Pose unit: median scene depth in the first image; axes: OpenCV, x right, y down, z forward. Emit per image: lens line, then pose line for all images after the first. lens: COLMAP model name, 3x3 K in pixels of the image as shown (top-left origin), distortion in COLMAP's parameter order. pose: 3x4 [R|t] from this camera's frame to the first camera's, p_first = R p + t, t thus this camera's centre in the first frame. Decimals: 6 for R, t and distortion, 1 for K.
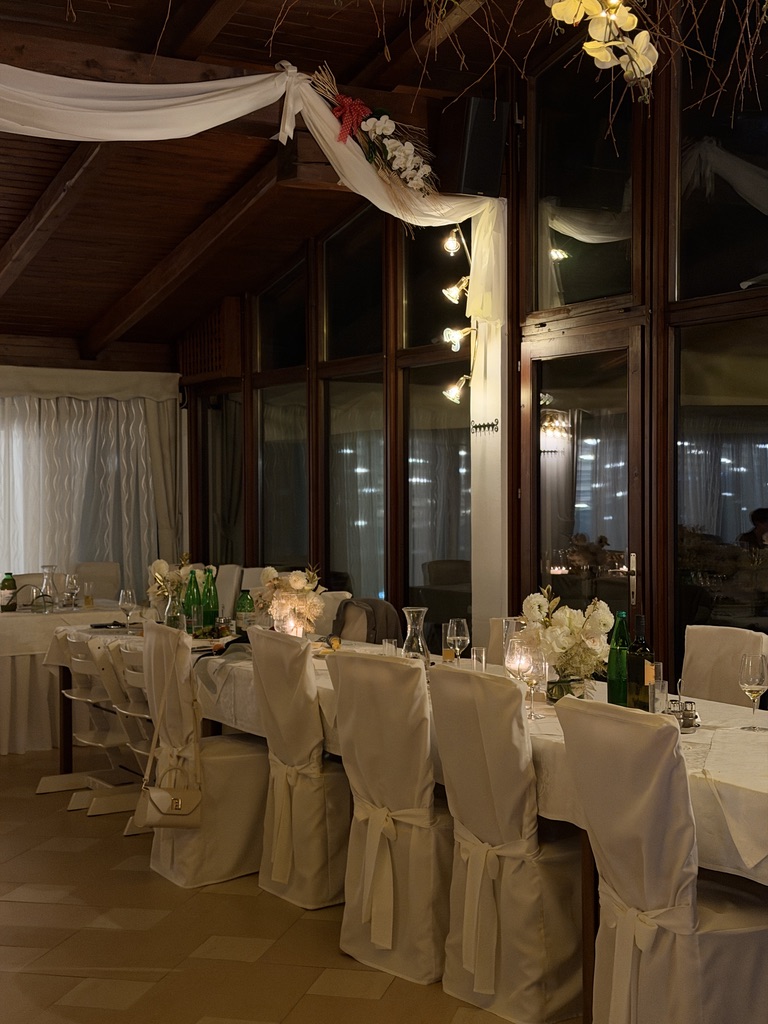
lens RADIAL K [[1381.7, 0, 384.0], [0, 1381.7, 512.0], [0, 0, 1]] dist [0.145580, -0.035899]
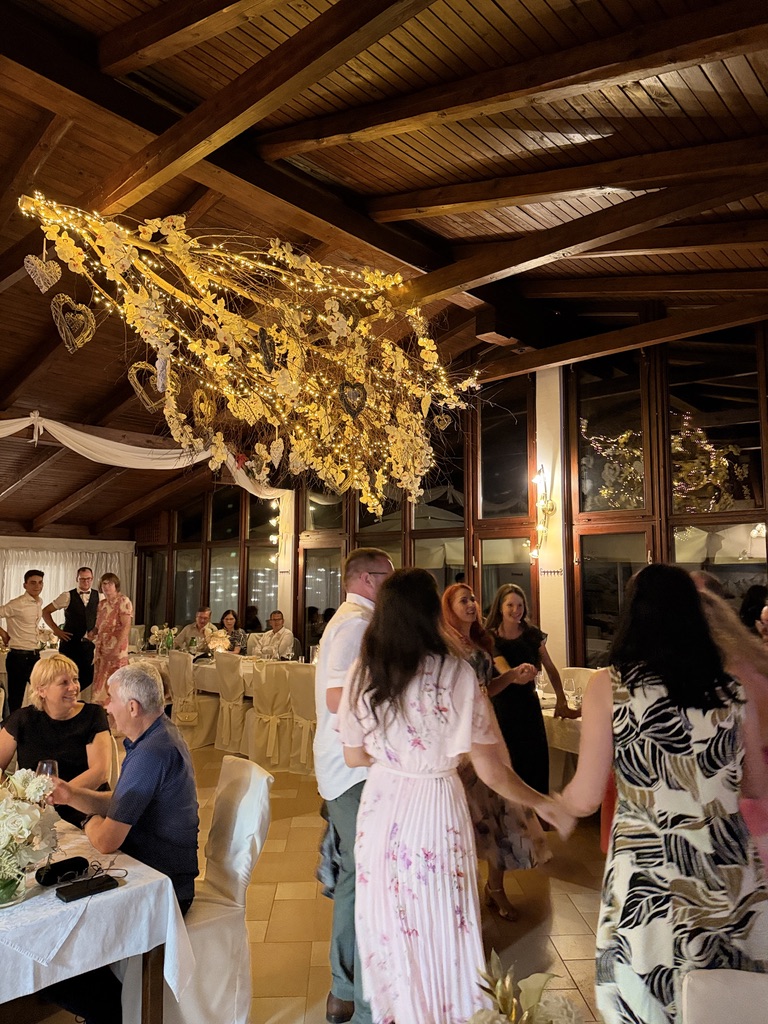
lens RADIAL K [[722.4, 0, 384.0], [0, 722.4, 512.0], [0, 0, 1]] dist [0.004009, 0.000136]
pose [[0.954866, 0.030748, 0.295441, -0.158401], [0.000281, 0.994534, -0.104415, -0.033348], [-0.297037, 0.099785, 0.949638, -0.378304]]
